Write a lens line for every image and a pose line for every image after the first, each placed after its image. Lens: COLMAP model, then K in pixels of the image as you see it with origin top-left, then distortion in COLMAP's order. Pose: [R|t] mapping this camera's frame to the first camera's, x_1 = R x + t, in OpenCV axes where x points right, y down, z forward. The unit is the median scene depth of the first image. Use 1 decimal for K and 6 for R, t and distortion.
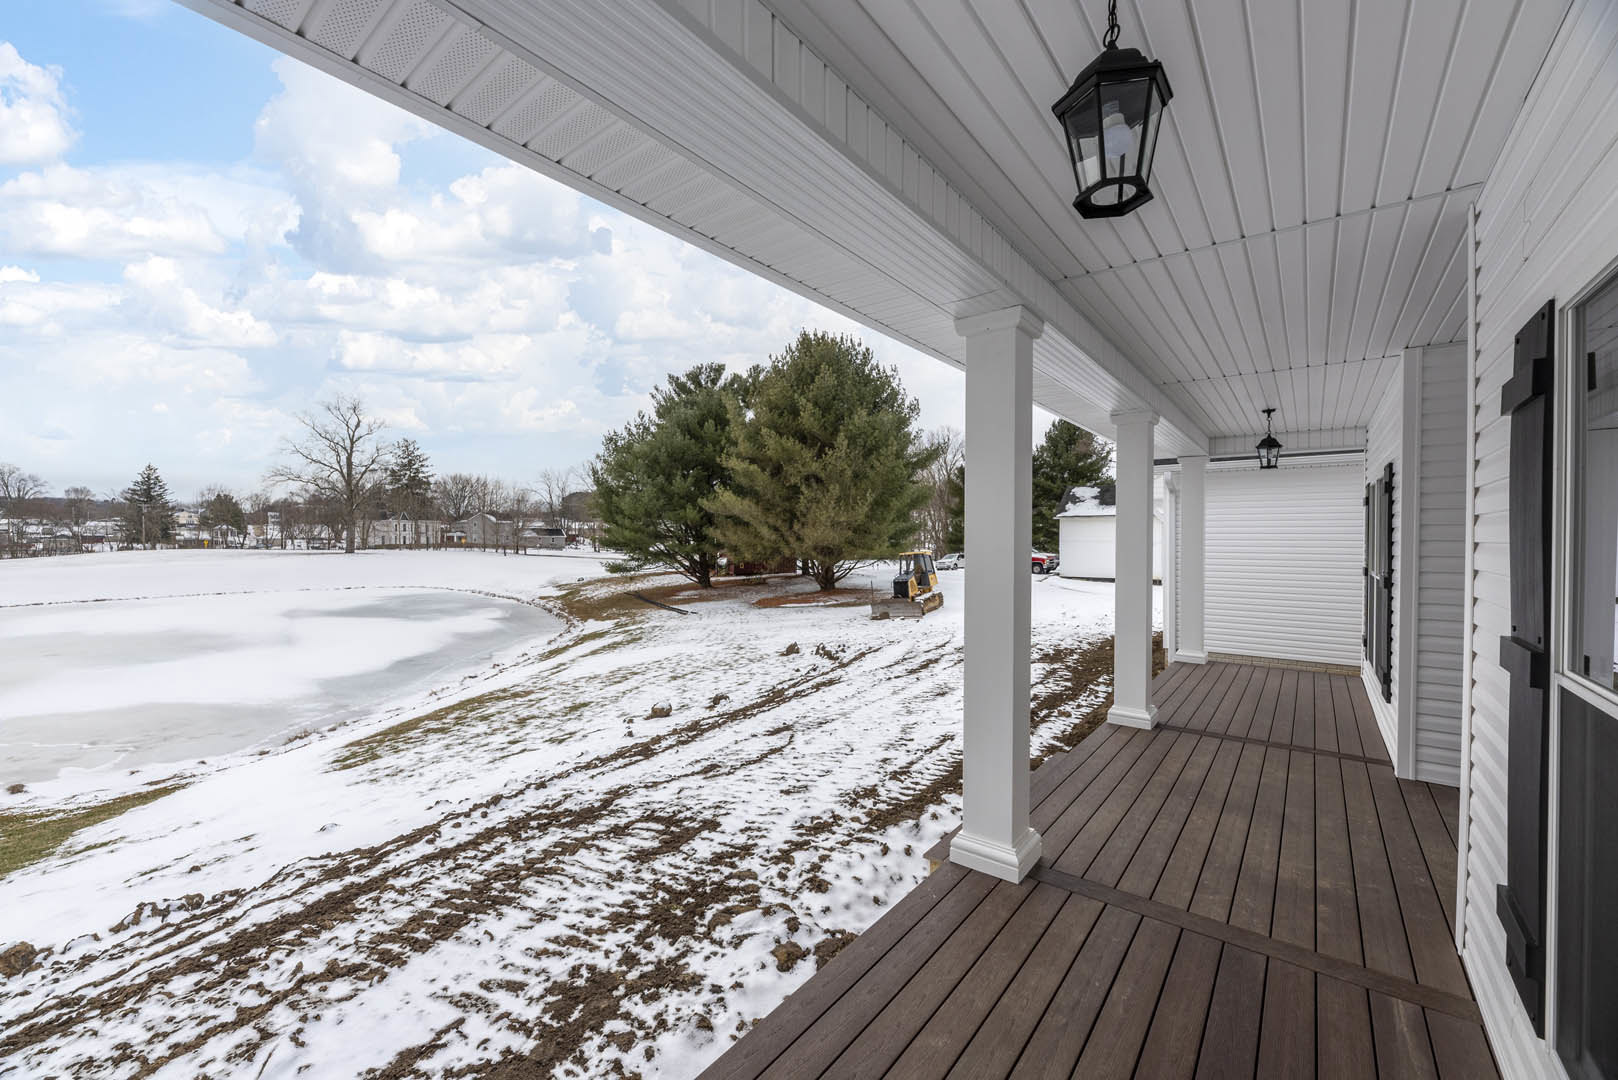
lens RADIAL K [[651.4, 0, 809.0], [0, 651.4, 540.0], [0, 0, 1]] dist [0.000826, 0.000160]
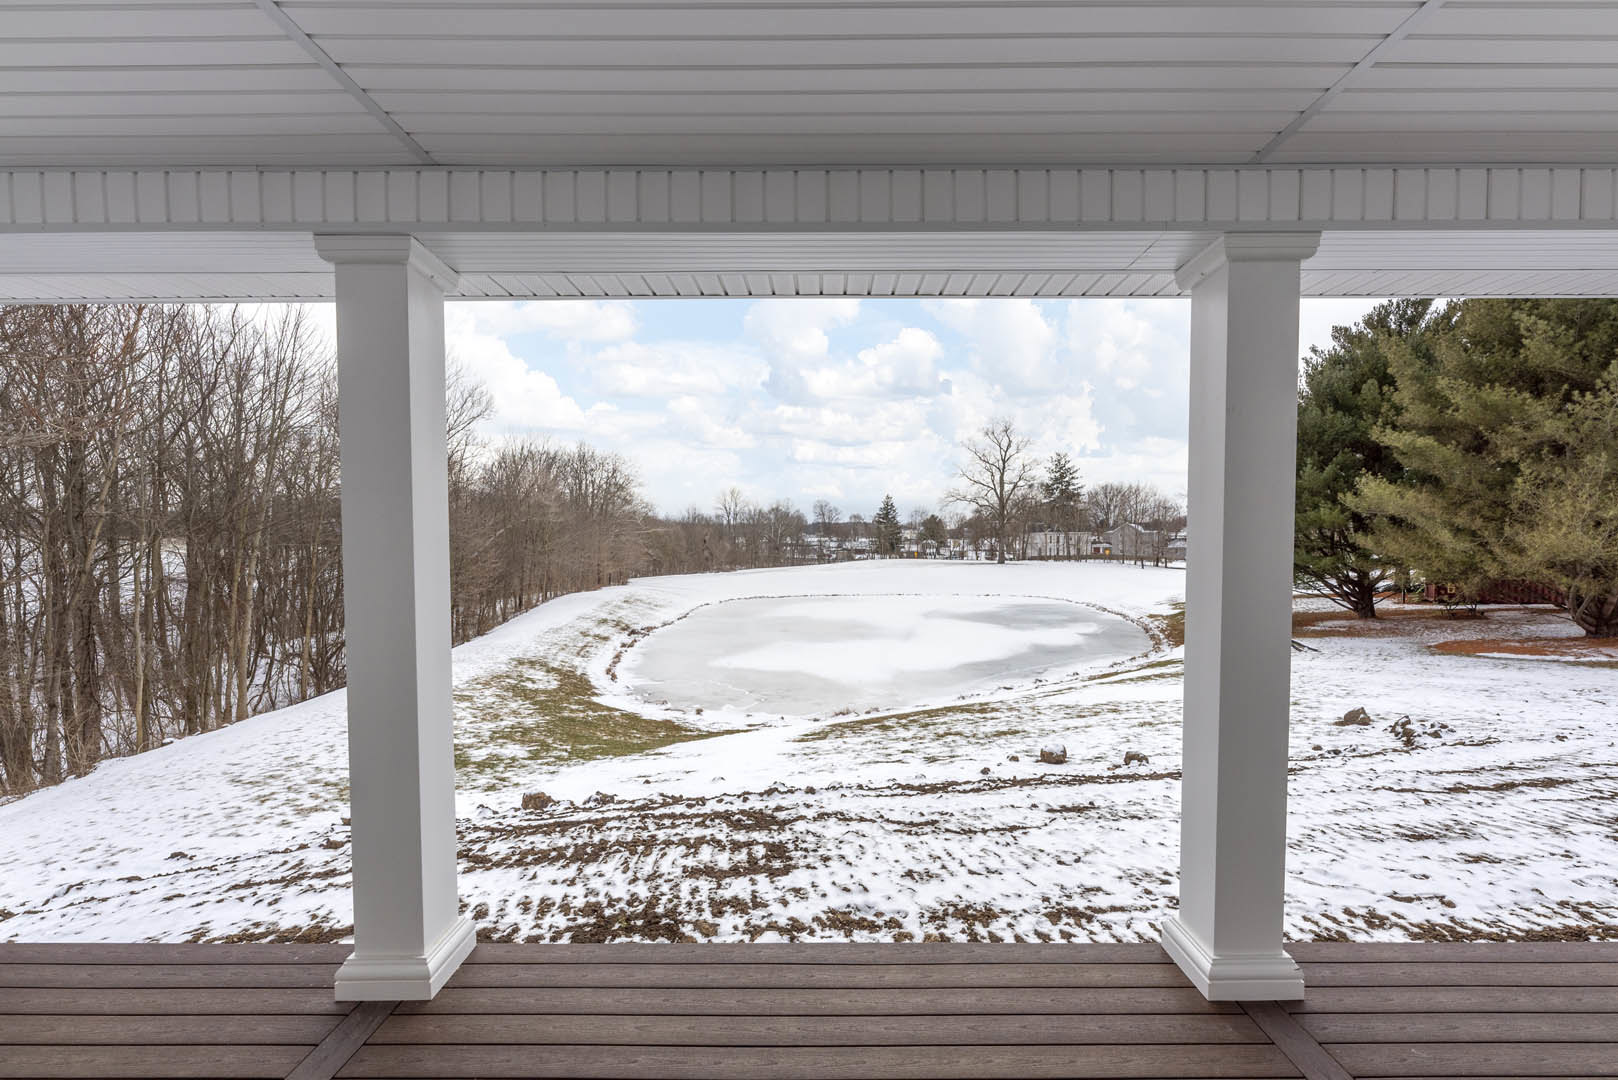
lens RADIAL K [[700.0, 0, 819.3], [0, 700.0, 578.1], [0, 0, 1]] dist [-0.000273, 0.000240]
pose [[0.613416, 0.028152, -0.789258, 0.279458], [0.002178, 0.999300, 0.037337, -0.000923], [0.789757, -0.024622, 0.612926, 0.203551]]
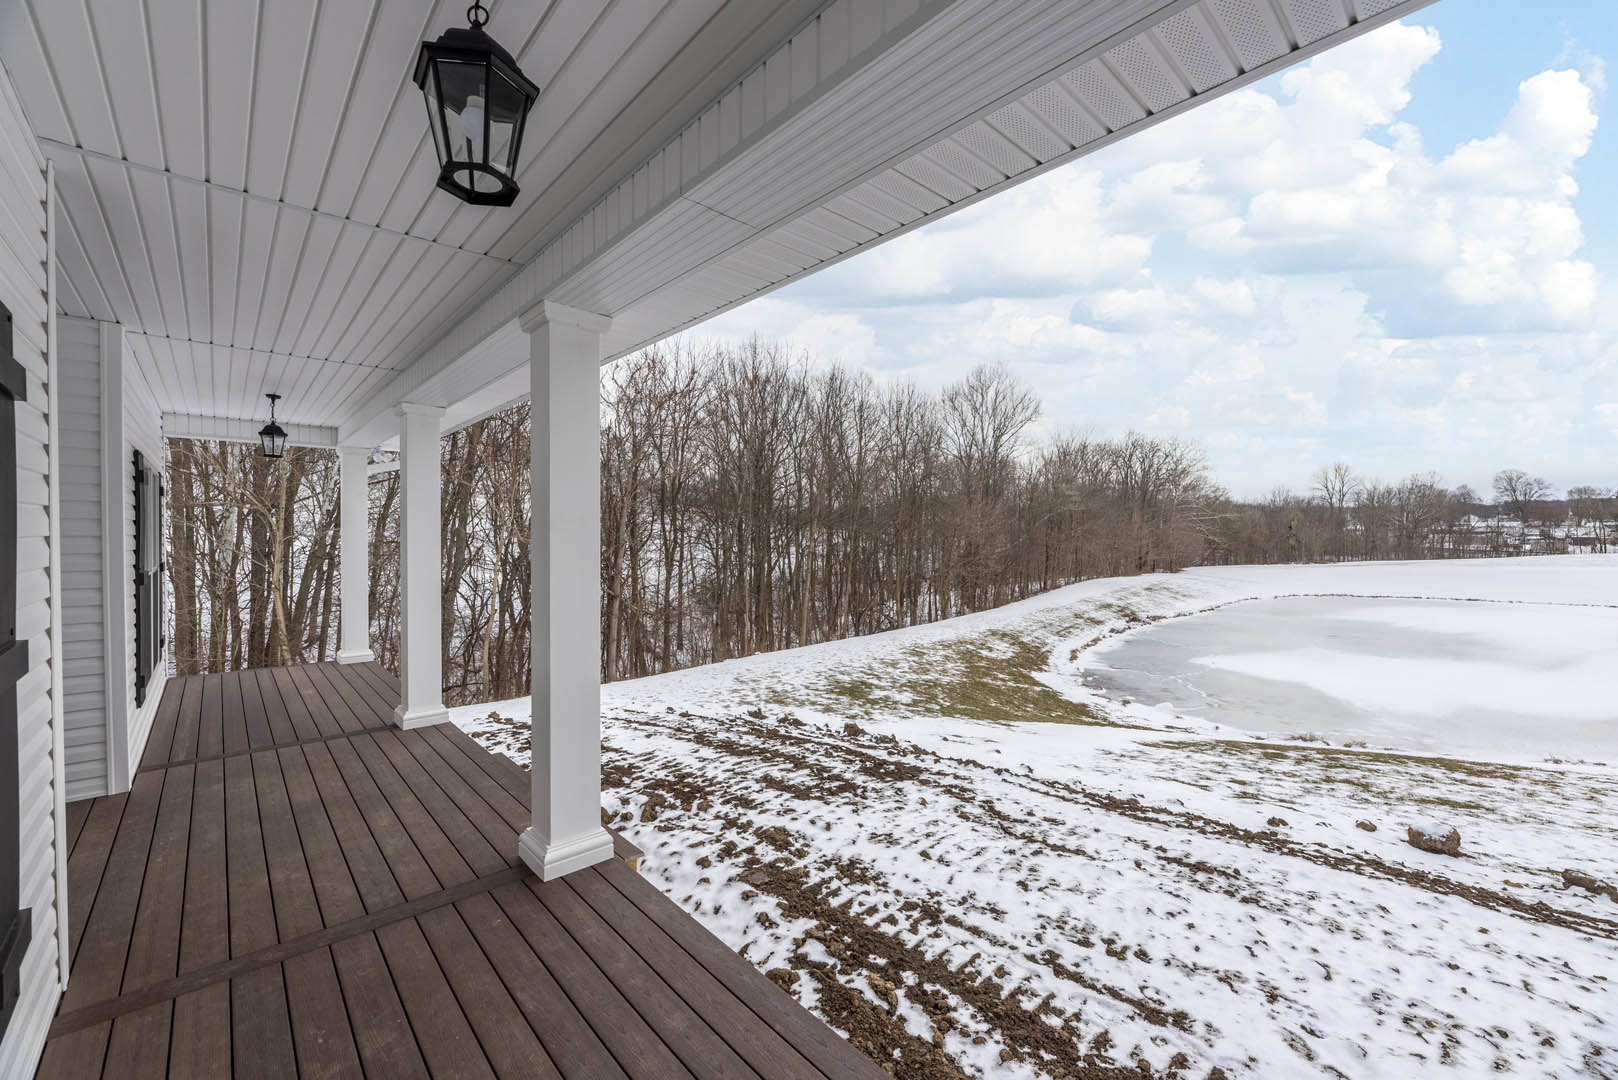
lens RADIAL K [[651.4, 0, 809.0], [0, 651.4, 540.0], [0, 0, 1]] dist [0.000826, 0.000160]
pose [[-0.173111, 0.003106, -0.984897, 0.413805], [-0.005683, 0.999975, 0.004153, -0.001676], [0.984886, 0.006317, -0.173089, 0.527998]]
